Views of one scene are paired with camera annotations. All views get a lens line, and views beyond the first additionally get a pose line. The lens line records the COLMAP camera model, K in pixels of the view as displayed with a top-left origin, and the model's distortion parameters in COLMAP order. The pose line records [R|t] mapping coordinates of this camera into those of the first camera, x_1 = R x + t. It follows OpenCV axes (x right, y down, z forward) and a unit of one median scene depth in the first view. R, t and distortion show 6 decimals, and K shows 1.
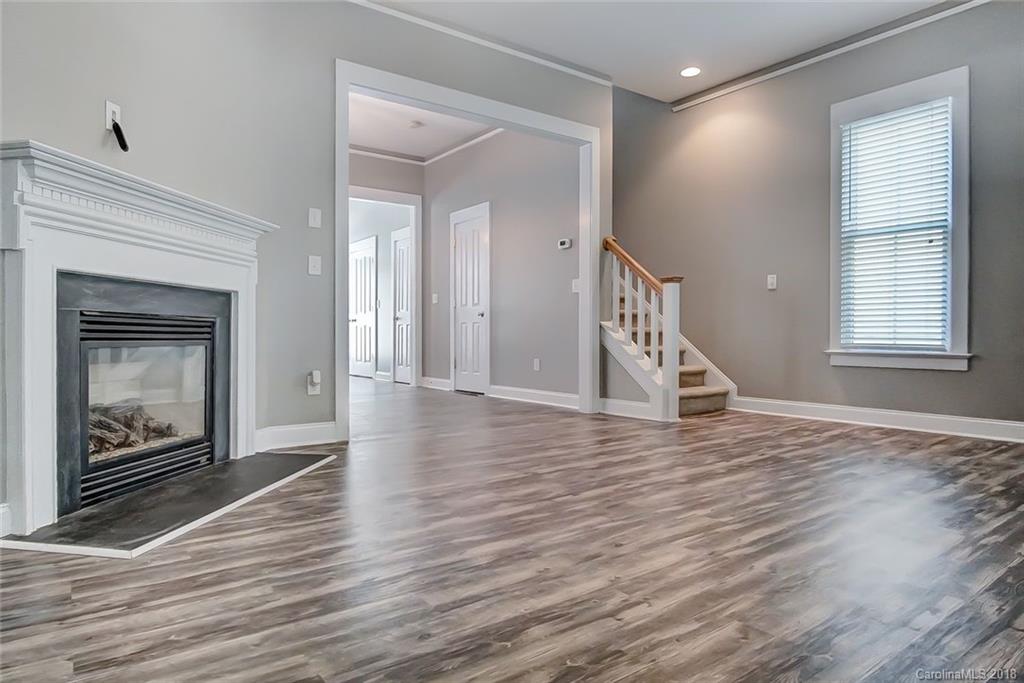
lens RADIAL K [[589.8, 0, 510.1], [0, 589.8, 332.1], [0, 0, 1]] dist [-0.004384, -0.001444]
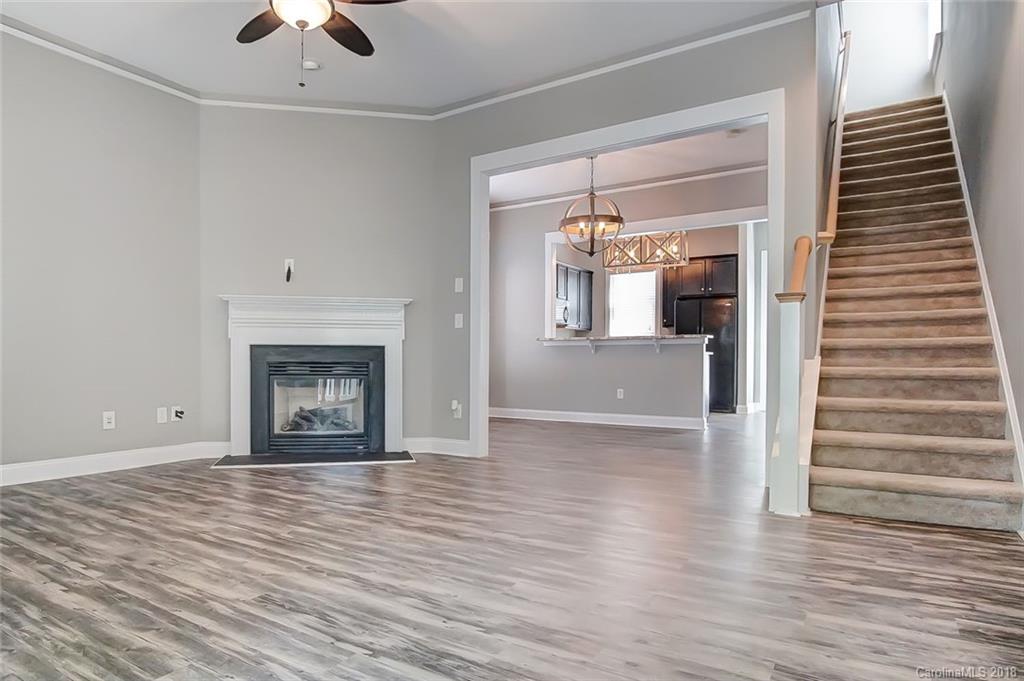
lens RADIAL K [[612.8, 0, 465.1], [0, 612.8, 374.9], [0, 0, 1]] dist [-0.034055, 0.000626]
pose [[0.346275, 0.023927, -0.937828, 1.650784], [-0.000628, 0.999680, 0.025273, -0.045007], [0.938133, -0.008163, 0.346180, 0.906010]]
